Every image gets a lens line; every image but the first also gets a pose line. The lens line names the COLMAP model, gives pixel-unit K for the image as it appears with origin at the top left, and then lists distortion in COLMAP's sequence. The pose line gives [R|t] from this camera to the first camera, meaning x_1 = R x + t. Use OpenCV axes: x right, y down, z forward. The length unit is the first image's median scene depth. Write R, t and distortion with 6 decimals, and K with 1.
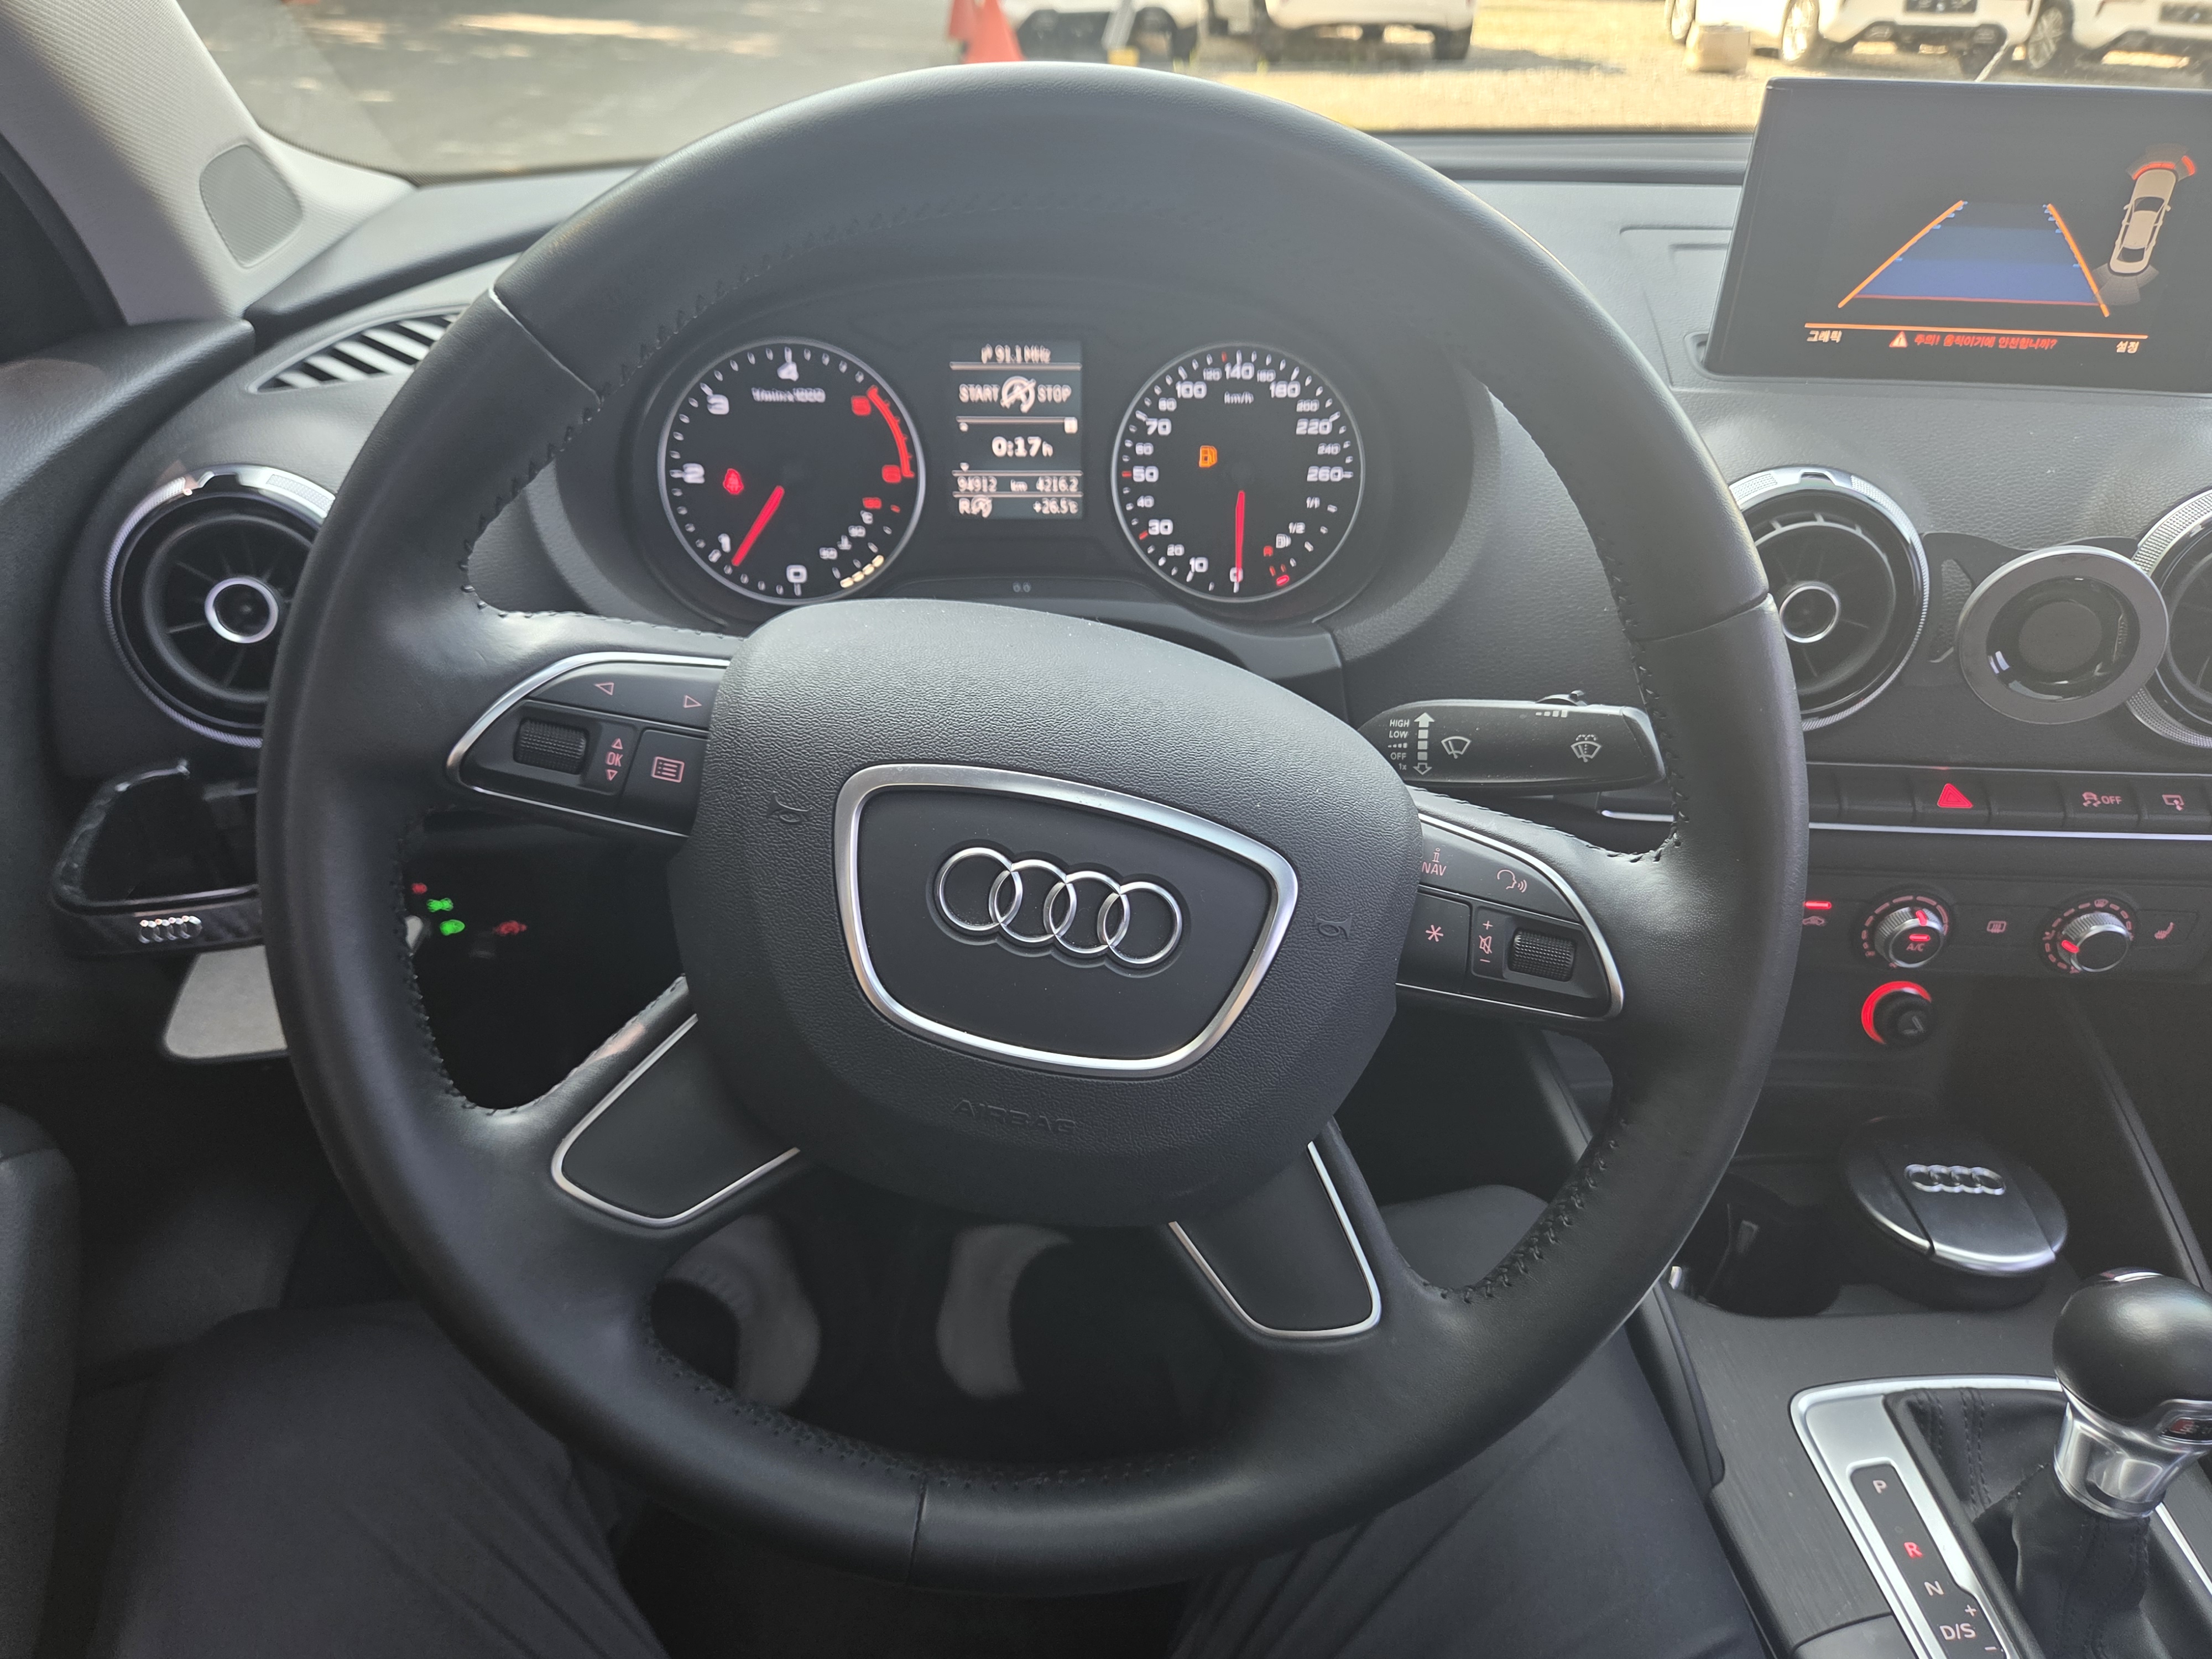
lens RADIAL K [[1499.7, 0, 1086.4], [0, 1499.7, 848.9], [0, 0, 1]] dist [0.042319, -0.042211]
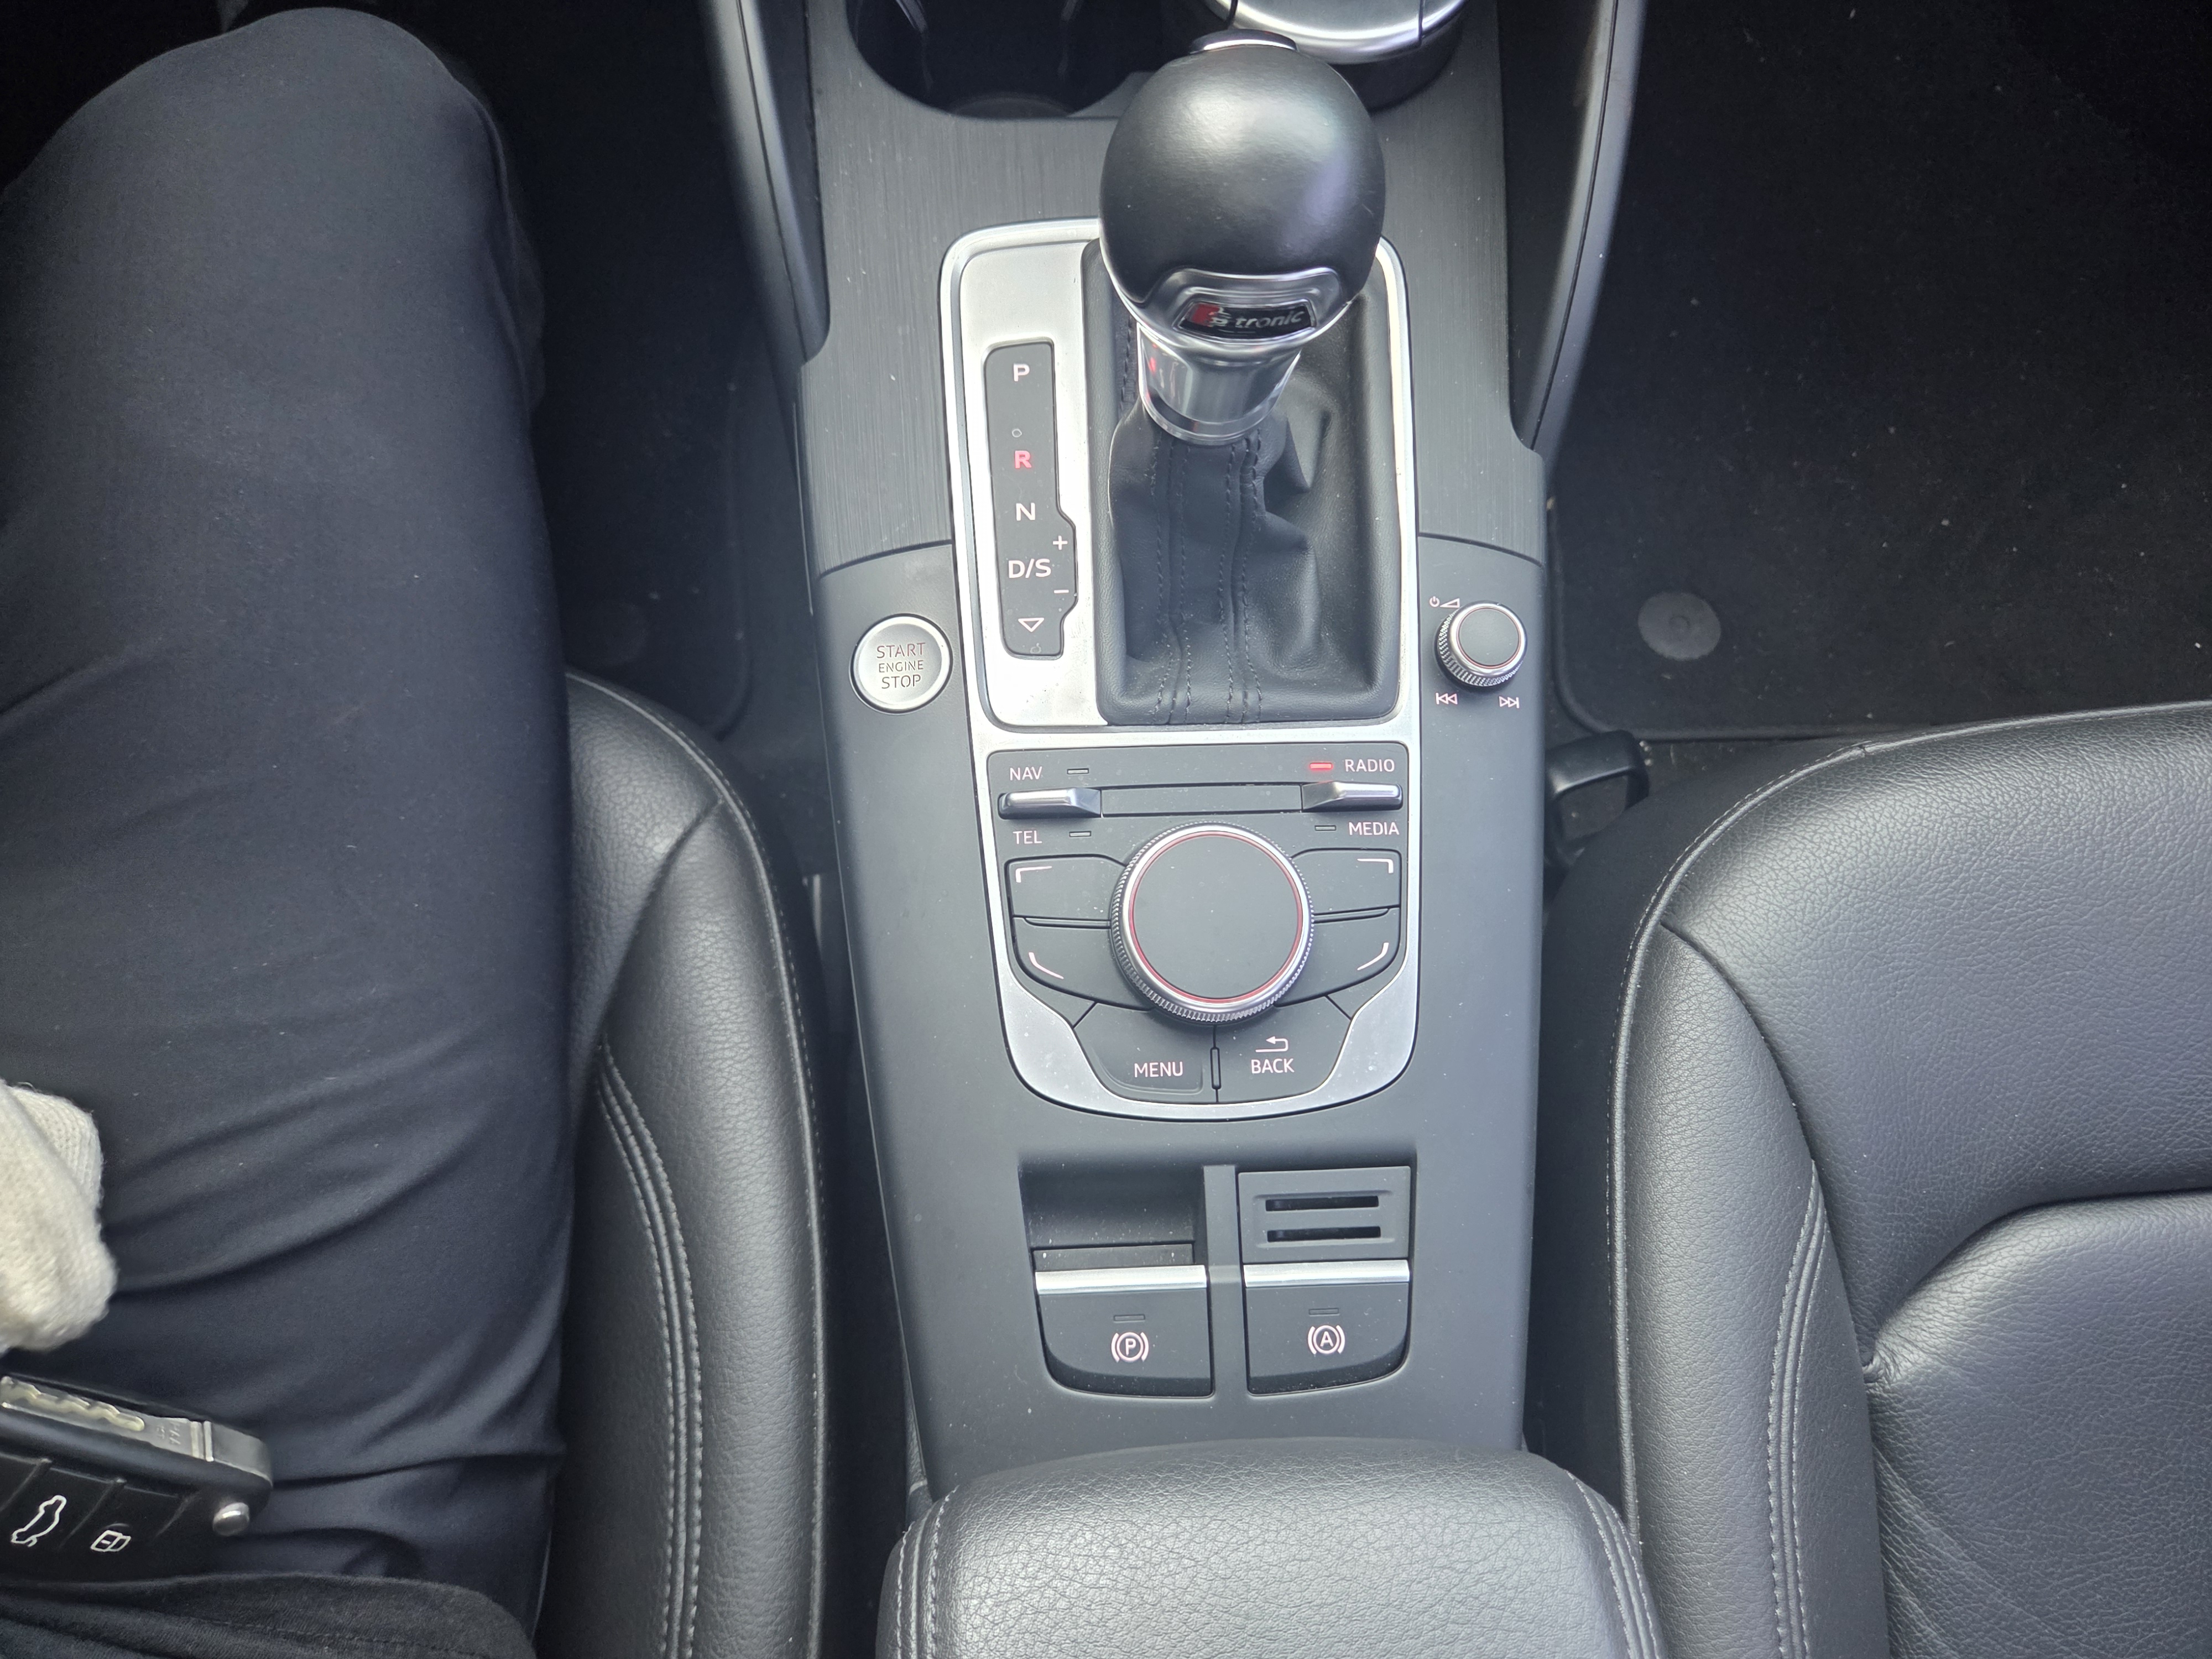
lens RADIAL K [[1499.7, 0, 1095.4], [0, 1499.7, 801.3], [0, 0, 1]] dist [0.042319, -0.042211]
pose [[0.999265, 0.032087, 0.020995, 0.489457], [-0.037984, 0.753335, 0.656539, 0.098218], [0.005250, -0.656854, 0.754000, 0.303907]]
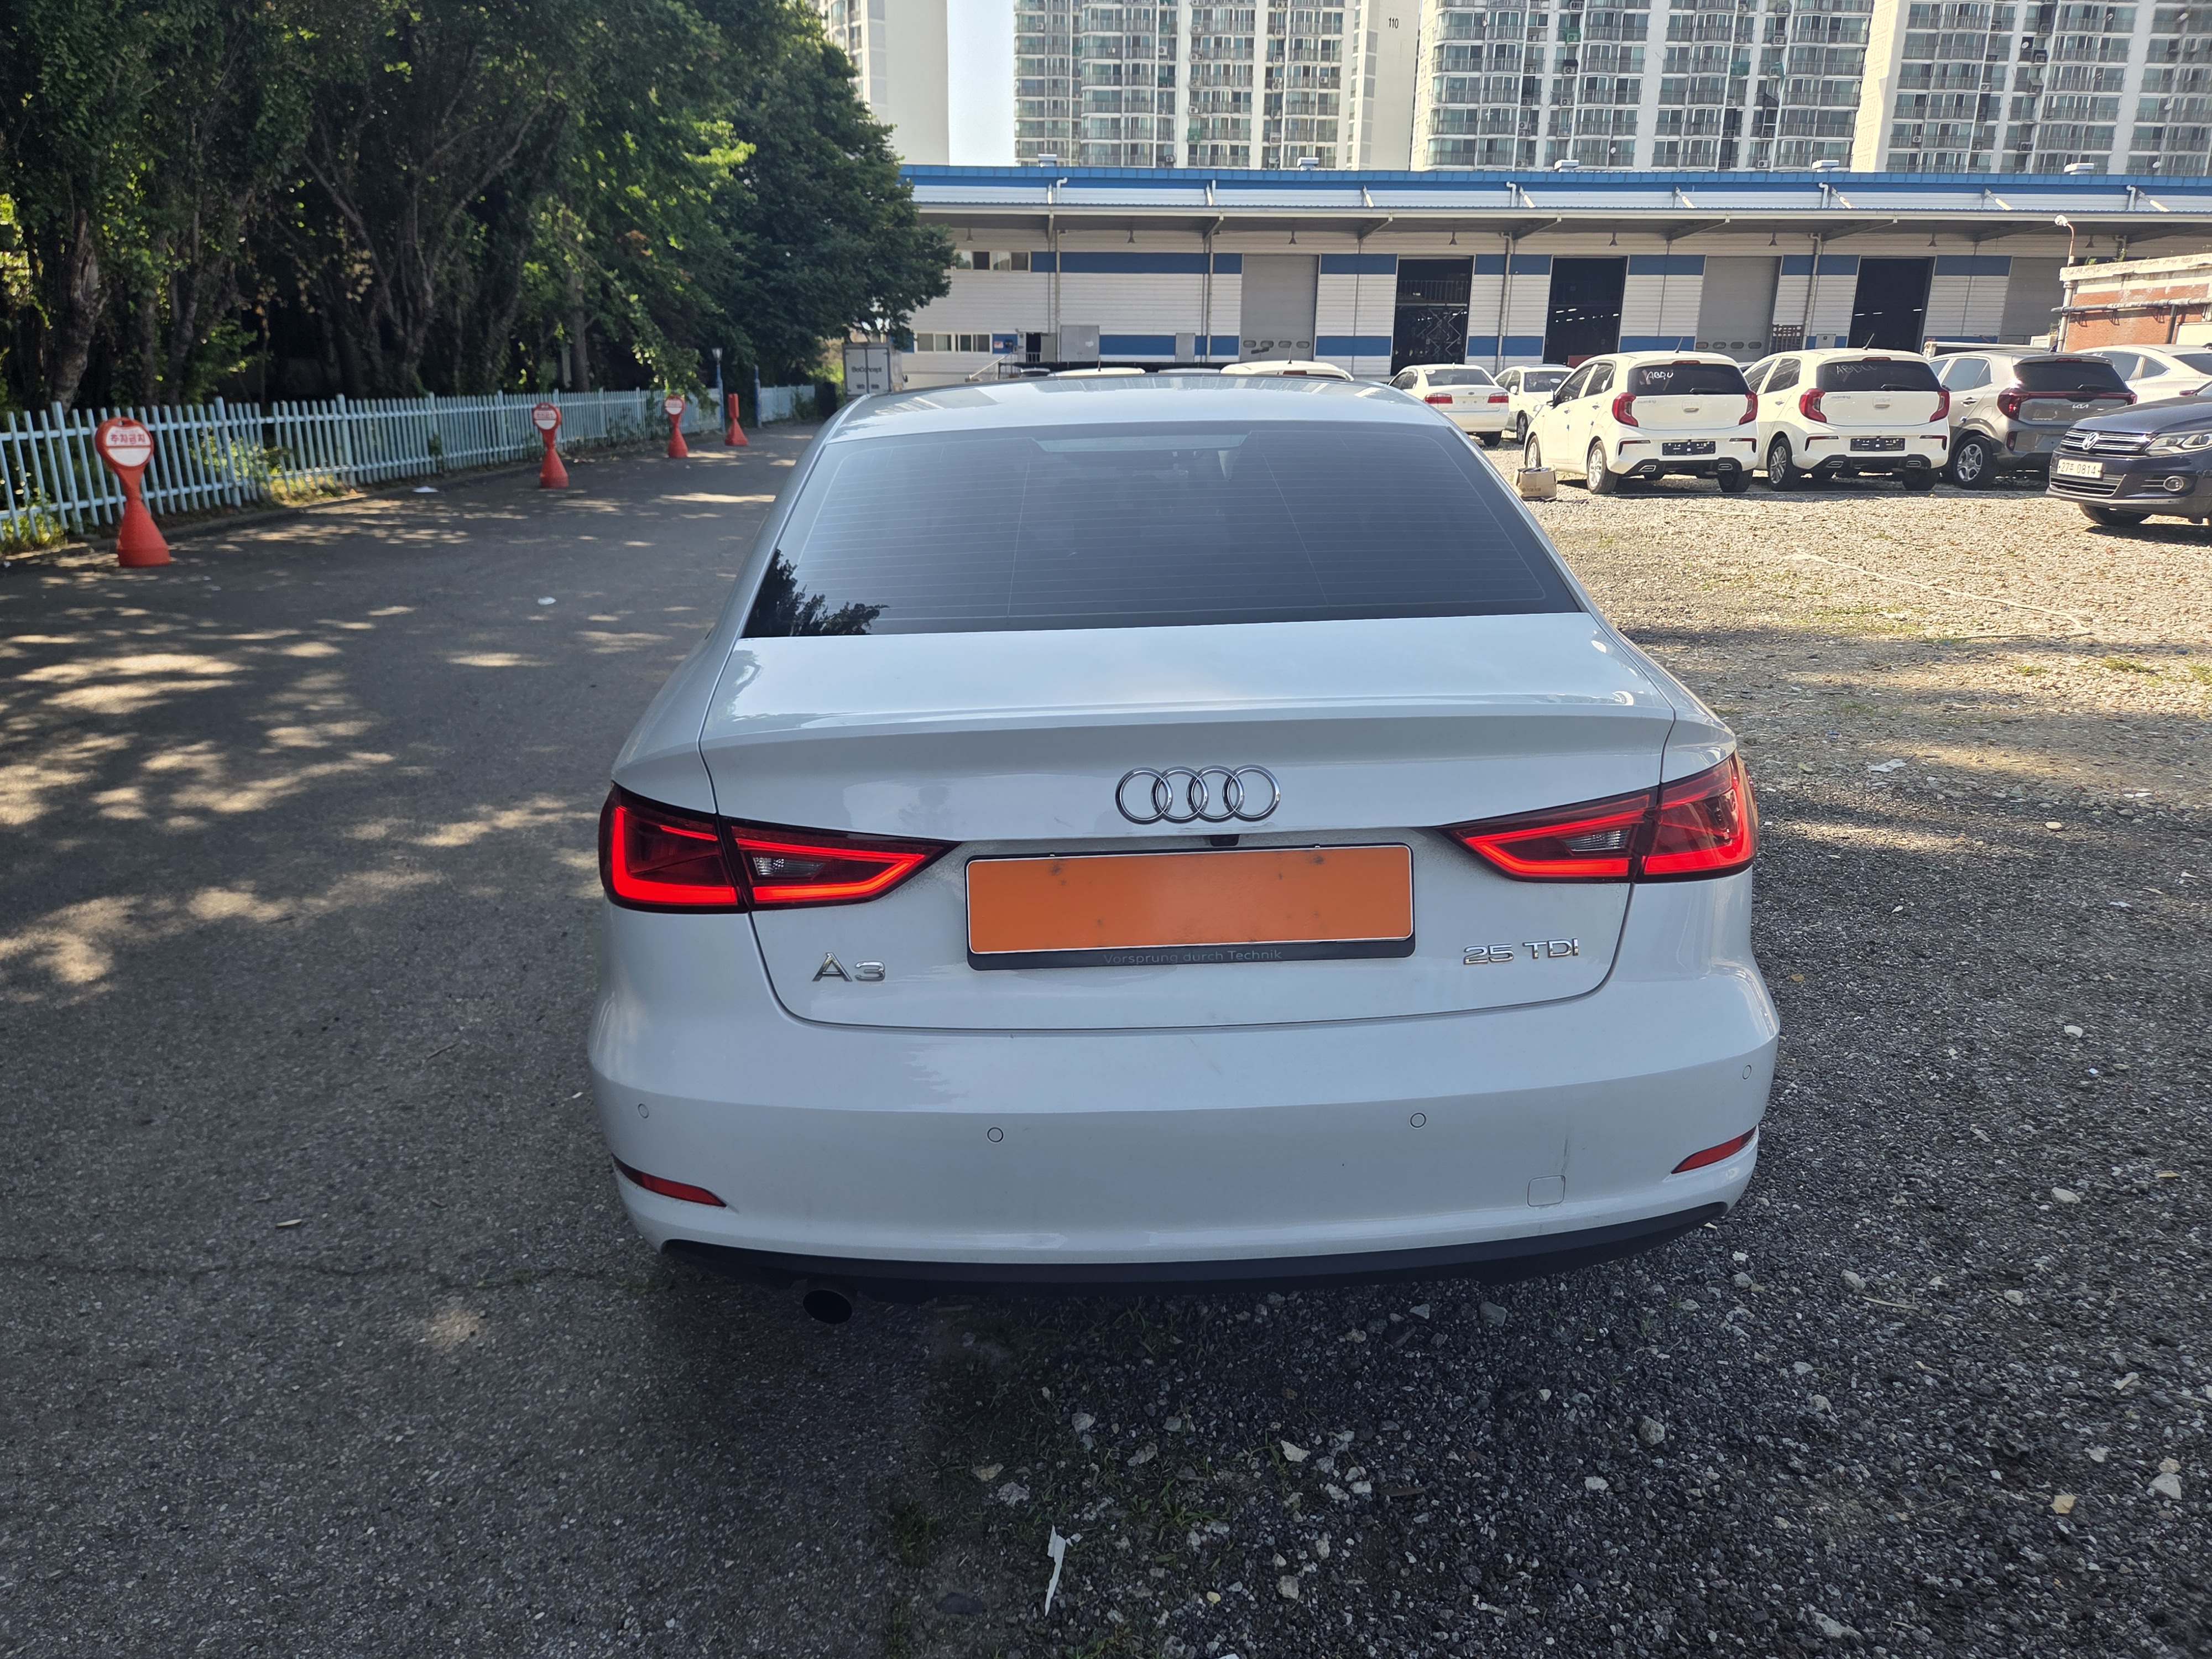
lens RADIAL K [[1499.7, 0, 1091.2], [0, 1499.7, 815.5], [0, 0, 1]] dist [0.042319, -0.042211]
pose [[0.998767, -0.029294, -0.040082, 0.635236], [0.017202, 0.961545, -0.274108, 2.728414], [0.046570, 0.273081, 0.960863, -5.221429]]
